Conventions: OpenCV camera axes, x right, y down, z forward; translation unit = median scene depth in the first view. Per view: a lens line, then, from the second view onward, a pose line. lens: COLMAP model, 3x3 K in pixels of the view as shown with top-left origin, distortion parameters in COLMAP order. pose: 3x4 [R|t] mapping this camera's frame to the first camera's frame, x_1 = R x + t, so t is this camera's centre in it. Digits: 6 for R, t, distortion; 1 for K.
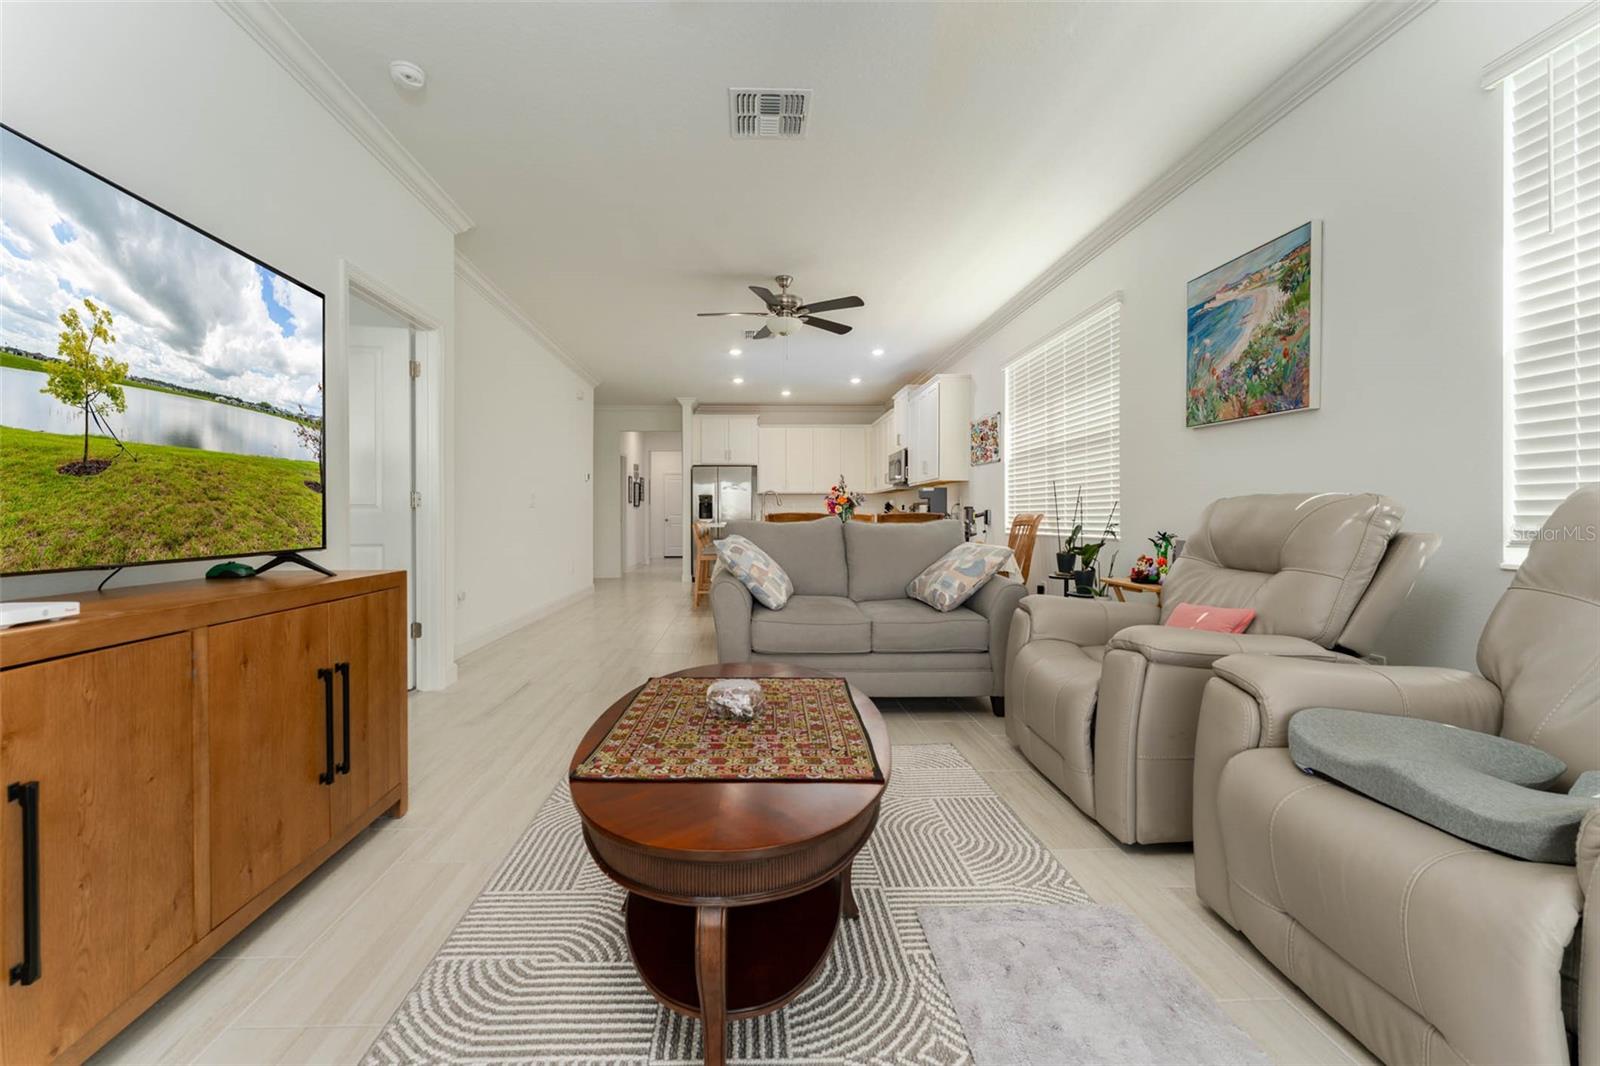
lens RADIAL K [[647.1, 0, 796.4], [0, 647.1, 514.9], [0, 0, 1]] dist [-0.001488, -0.000088]
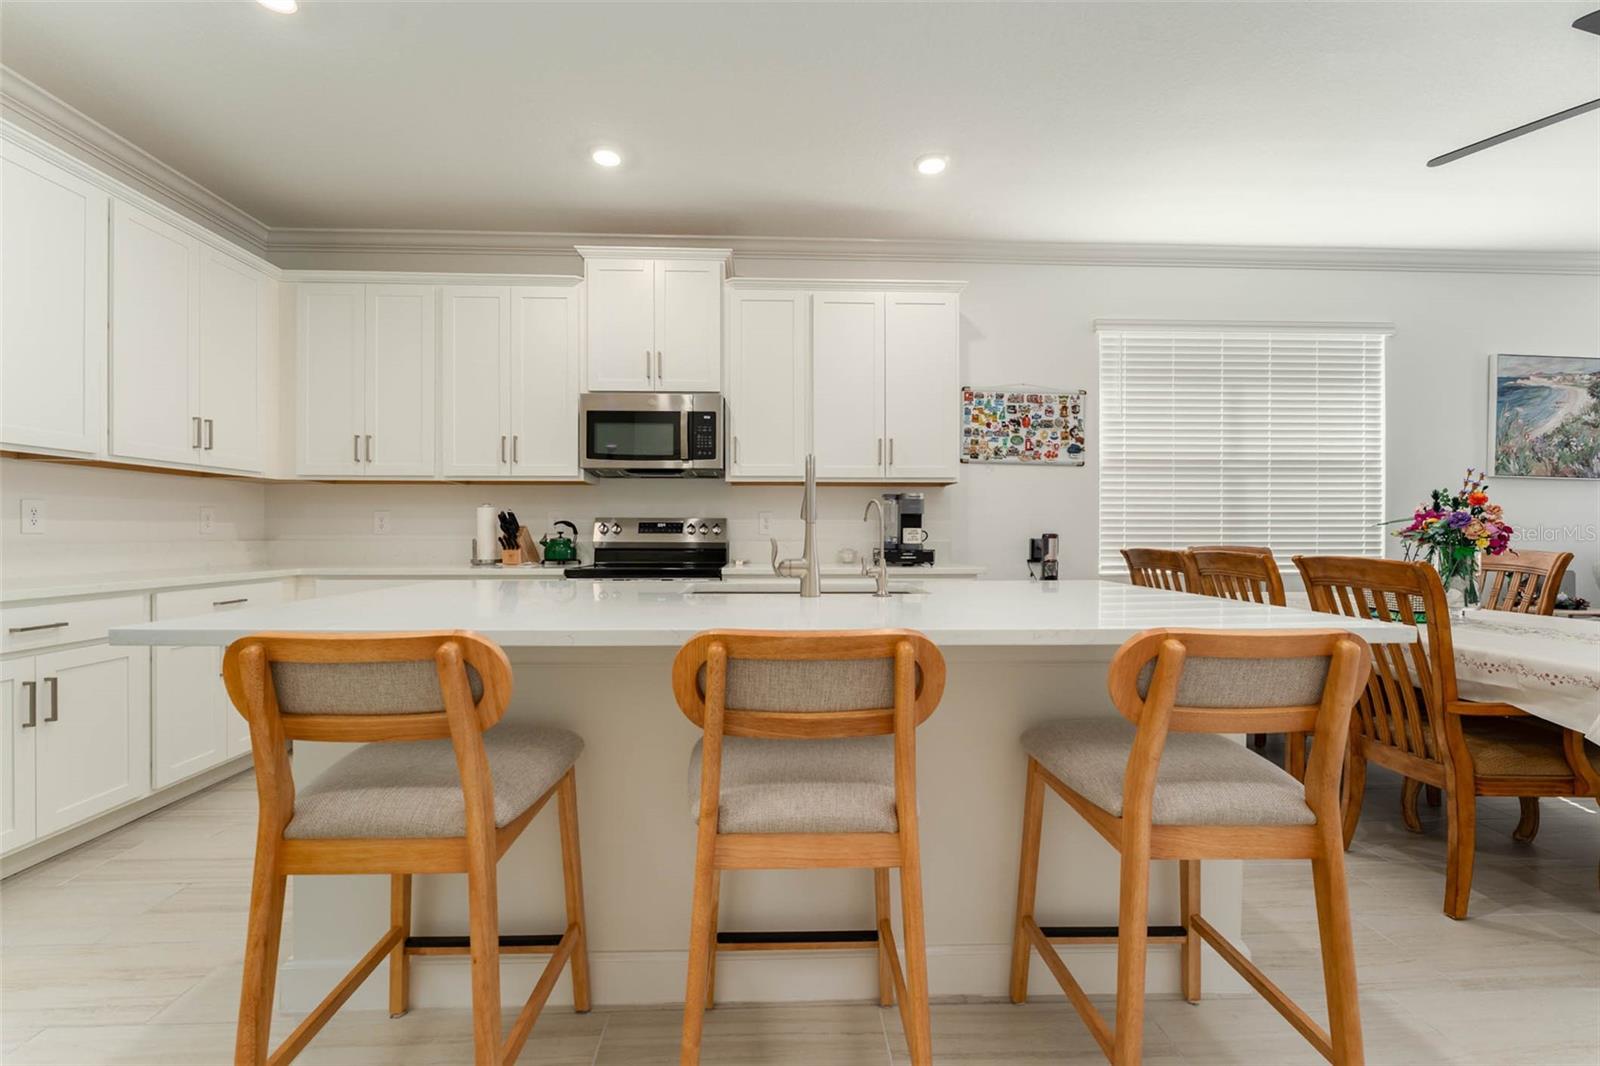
lens RADIAL K [[646.4, 0, 797.7], [0, 646.4, 535.3], [0, 0, 1]] dist [-0.001612, 0.000140]
pose [[0.034119, 0.007273, 0.999391, -0.692408], [-0.003657, 0.999968, -0.007152, -0.012750], [-0.999411, -0.003411, 0.034145, 2.483697]]
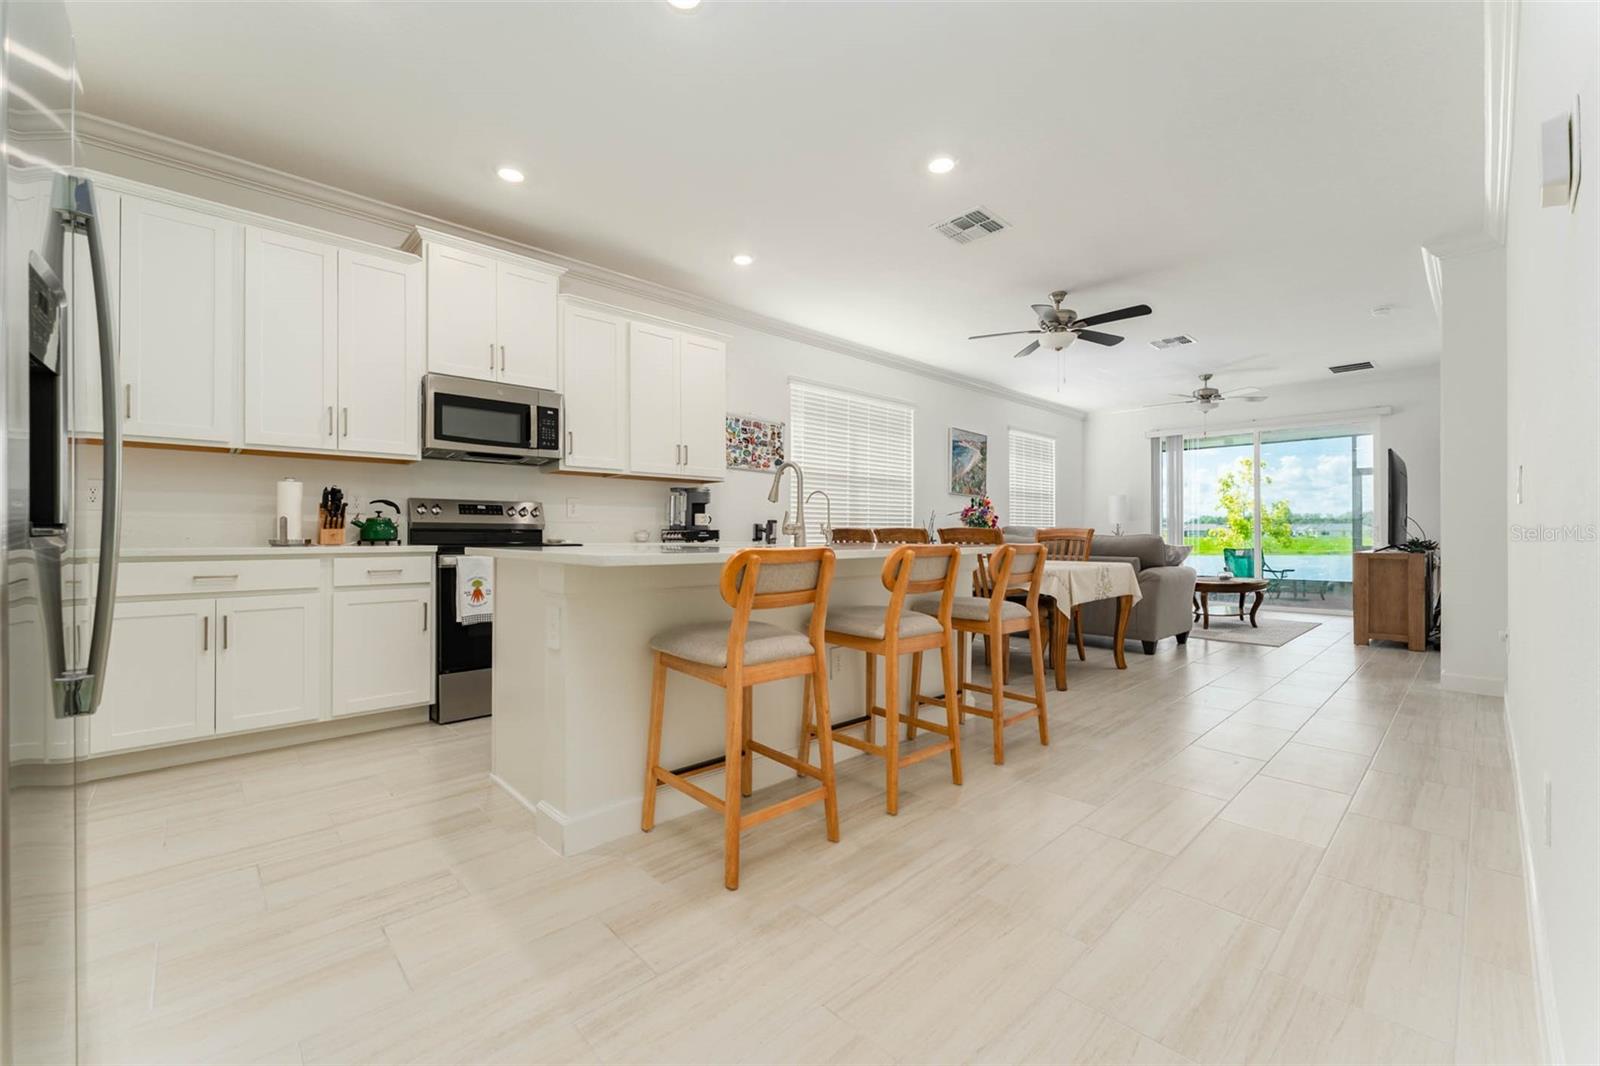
lens RADIAL K [[635.8, 0, 786.6], [0, 635.8, 529.7], [0, 0, 1]] dist [0.001673, 0.000095]
pose [[-0.613342, 0.013904, 0.789695, -0.851151], [0.003284, 0.999881, -0.015053, 0.026327], [-0.789811, -0.006639, -0.613315, 3.083792]]
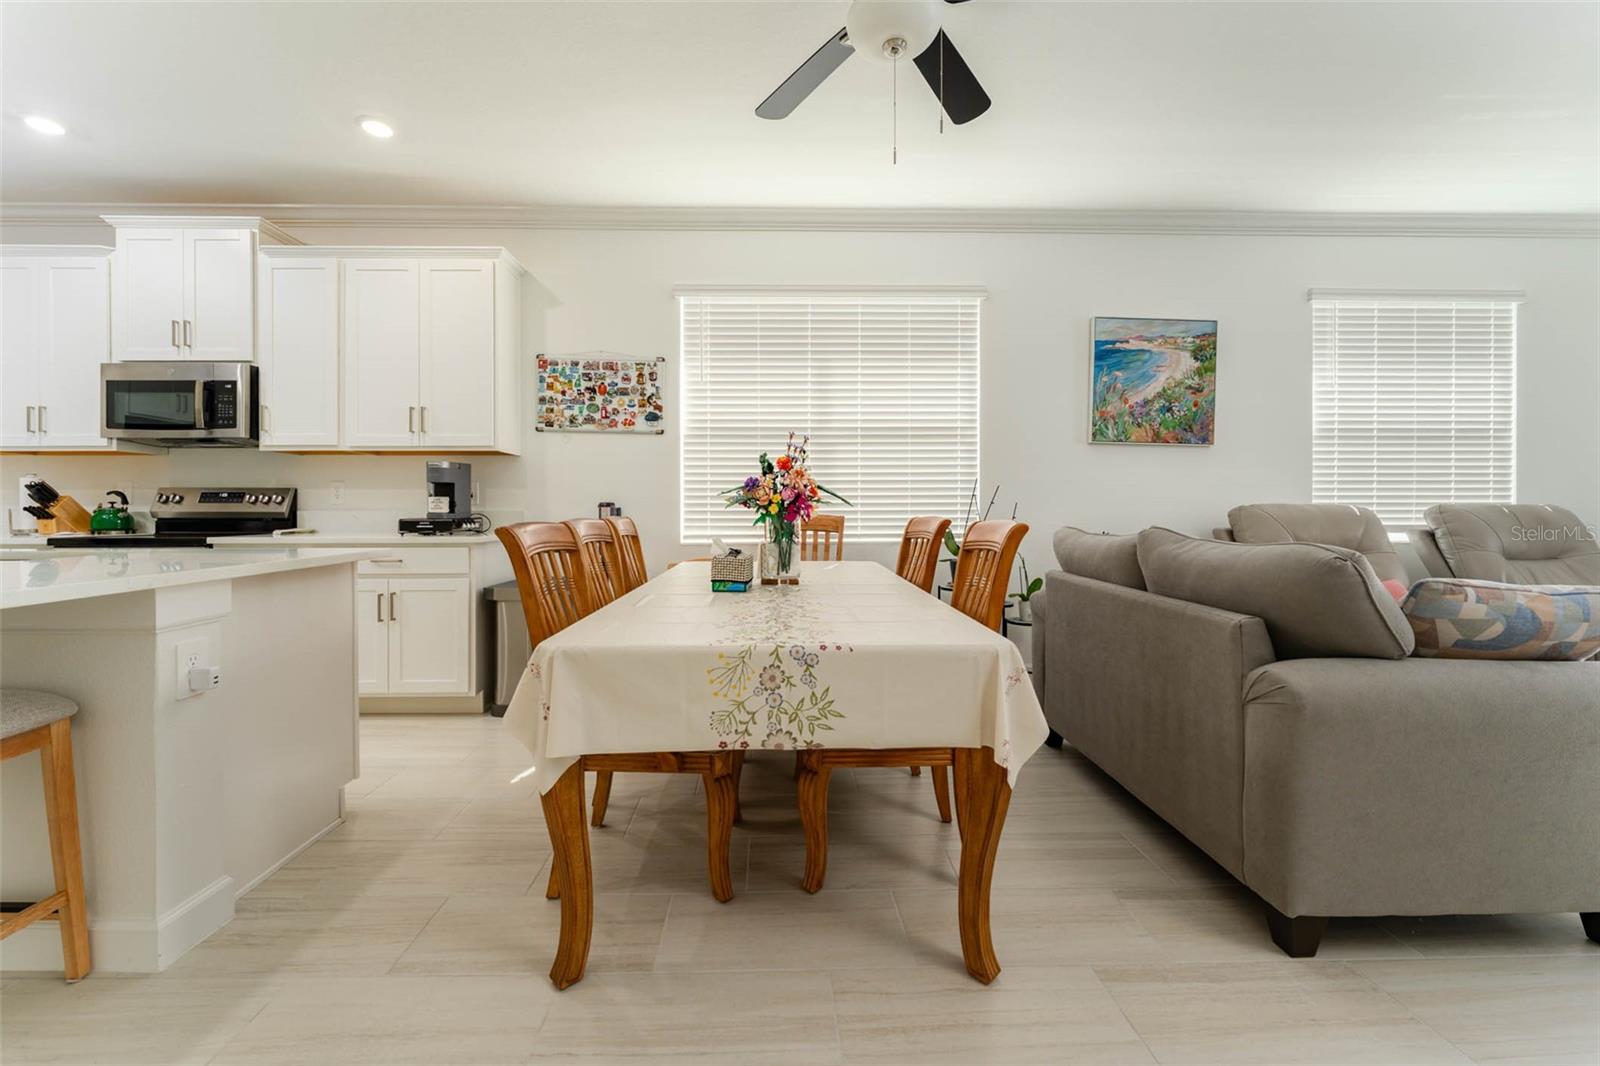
lens RADIAL K [[643.8, 0, 786.6], [0, 643.8, 512.4], [0, 0, 1]] dist [-0.001182, -0.000413]
pose [[0.052671, -0.000313, 0.998612, -0.639713], [-0.001377, 0.999999, 0.000386, -0.008499], [-0.998611, -0.001396, 0.052671, 1.647923]]
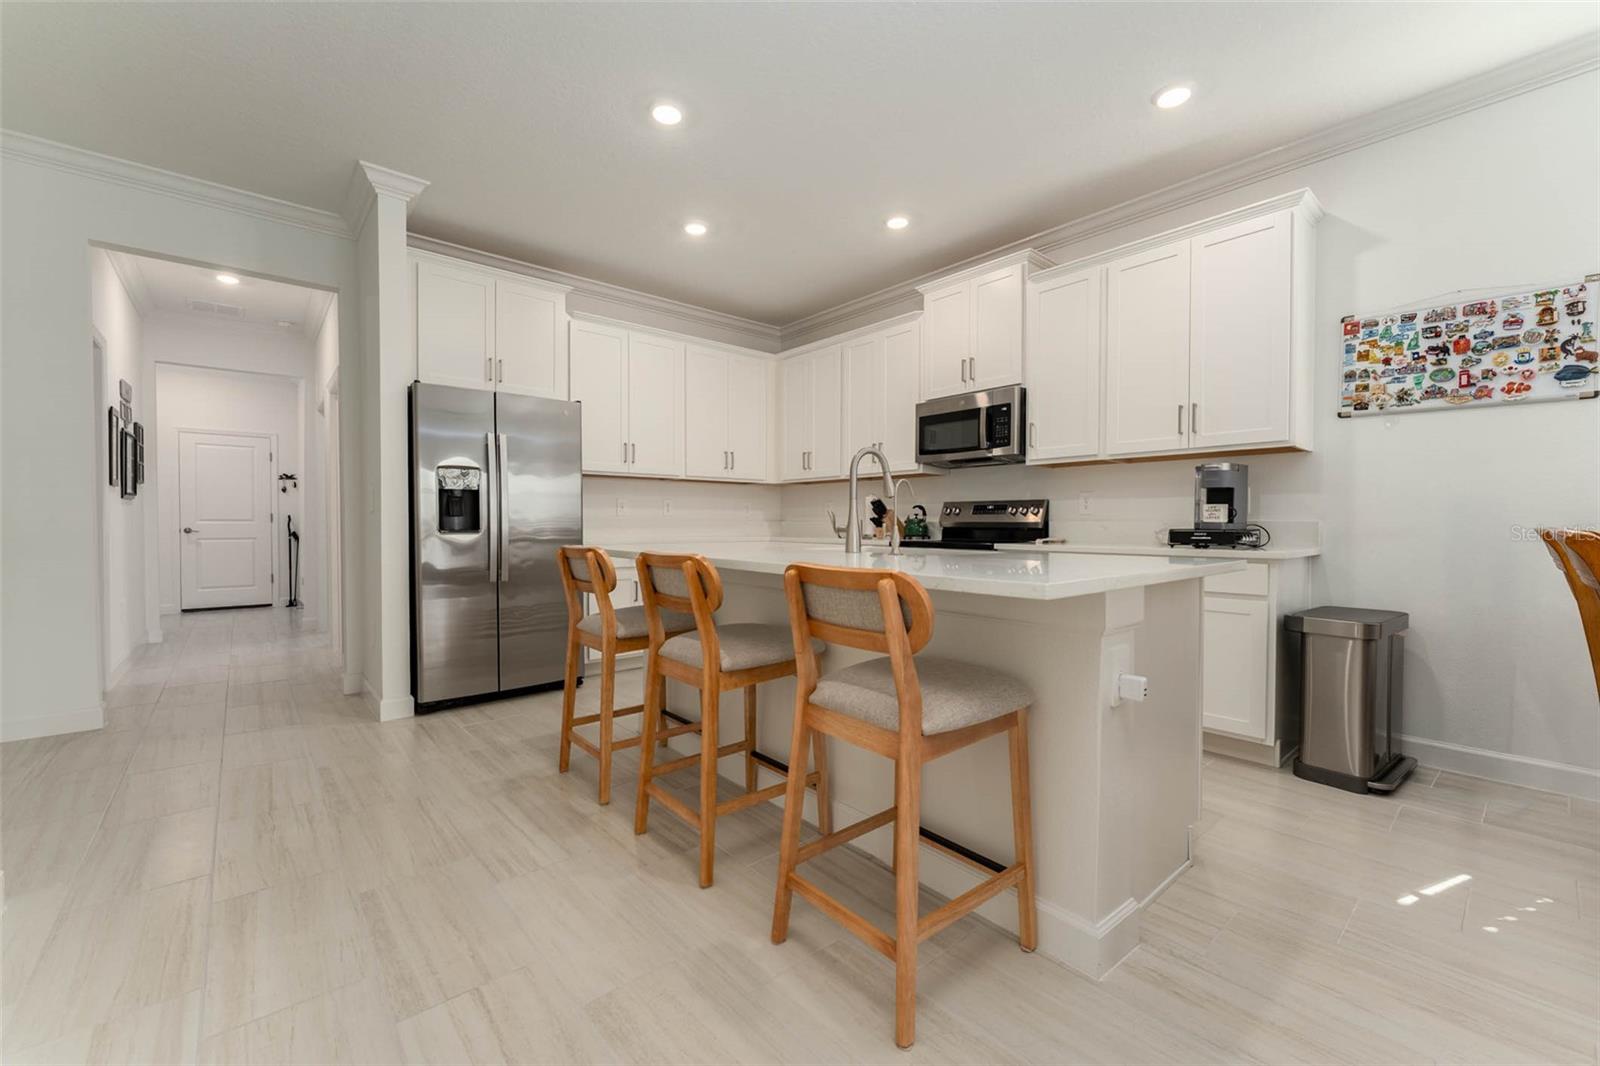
lens RADIAL K [[651.2, 0, 797.3], [0, 651.2, 533.7], [0, 0, 1]] dist [-0.000335, 0.000154]
pose [[0.804439, -0.000088, 0.594036, -0.647676], [-0.009396, 0.999873, 0.012873, 0.003285], [-0.593961, -0.015937, 0.804336, 1.896283]]
